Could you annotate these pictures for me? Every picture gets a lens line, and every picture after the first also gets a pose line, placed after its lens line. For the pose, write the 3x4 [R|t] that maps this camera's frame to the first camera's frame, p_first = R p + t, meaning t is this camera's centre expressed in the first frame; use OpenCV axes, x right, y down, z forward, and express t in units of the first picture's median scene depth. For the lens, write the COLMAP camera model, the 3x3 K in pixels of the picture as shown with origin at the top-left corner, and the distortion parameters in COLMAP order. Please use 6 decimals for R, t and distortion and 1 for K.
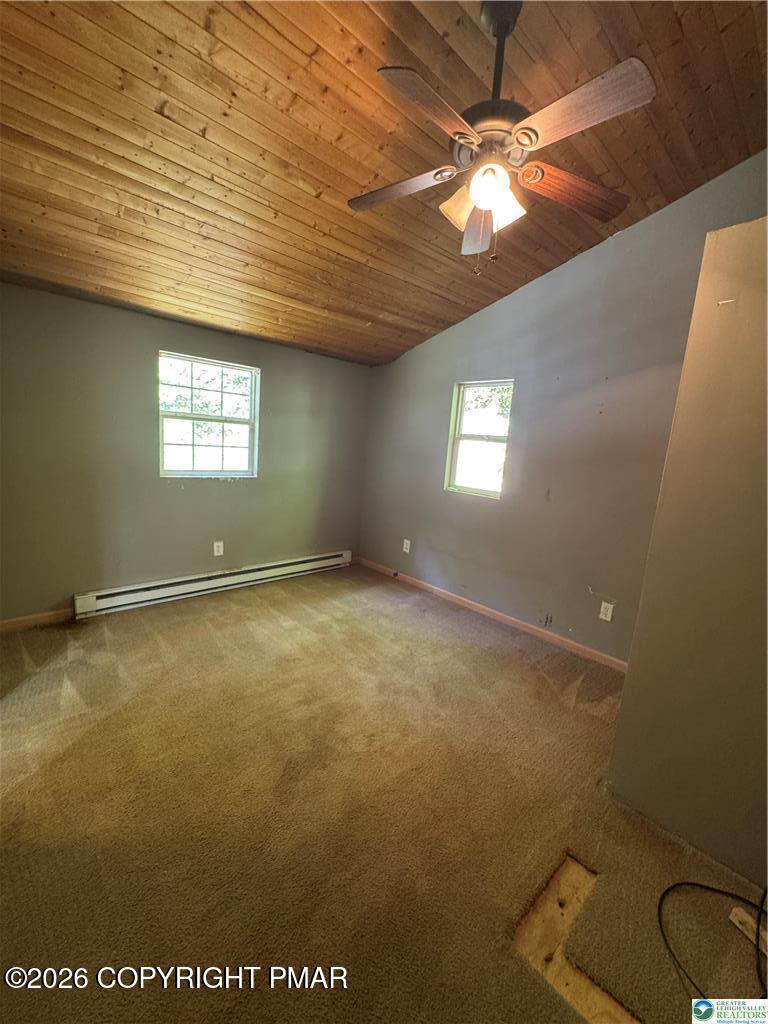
lens RADIAL K [[409.0, 0, 387.3], [0, 409.0, 511.5], [0, 0, 1]] dist [-0.005611, 0.000568]
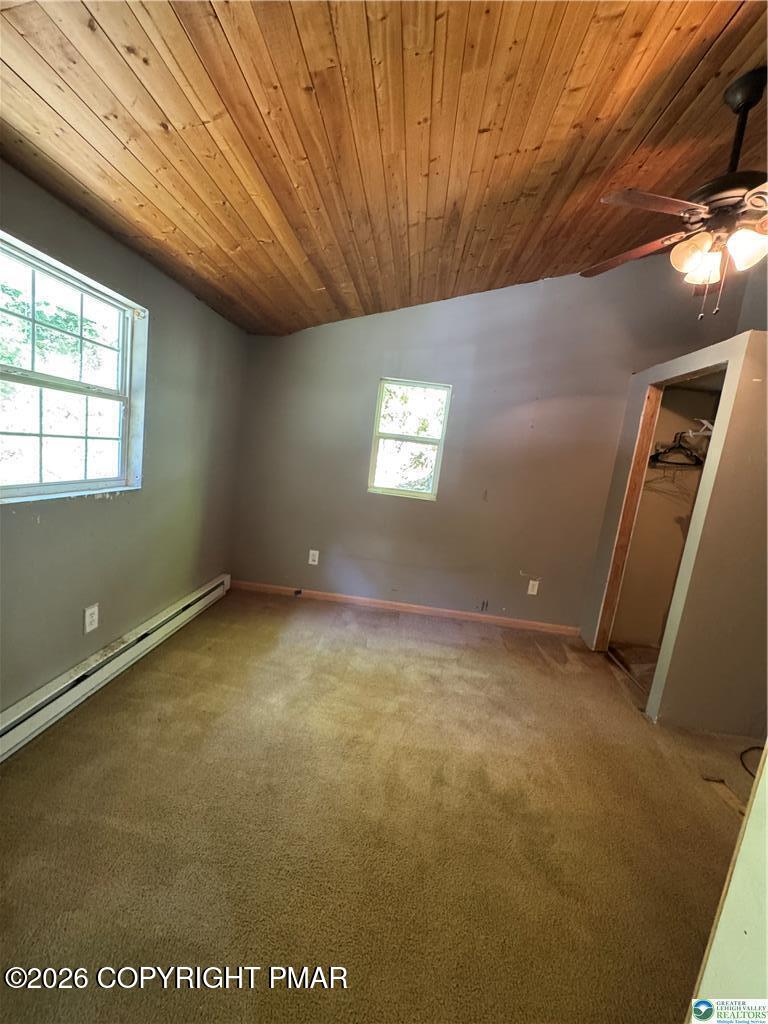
lens RADIAL K [[409.0, 0, 383.3], [0, 409.0, 510.6], [0, 0, 1]] dist [-0.005611, 0.000568]
pose [[0.735672, -0.085203, 0.671957, -0.487944], [0.052084, 0.996235, 0.069299, -0.077713], [-0.675332, -0.015983, 0.737341, 0.312866]]
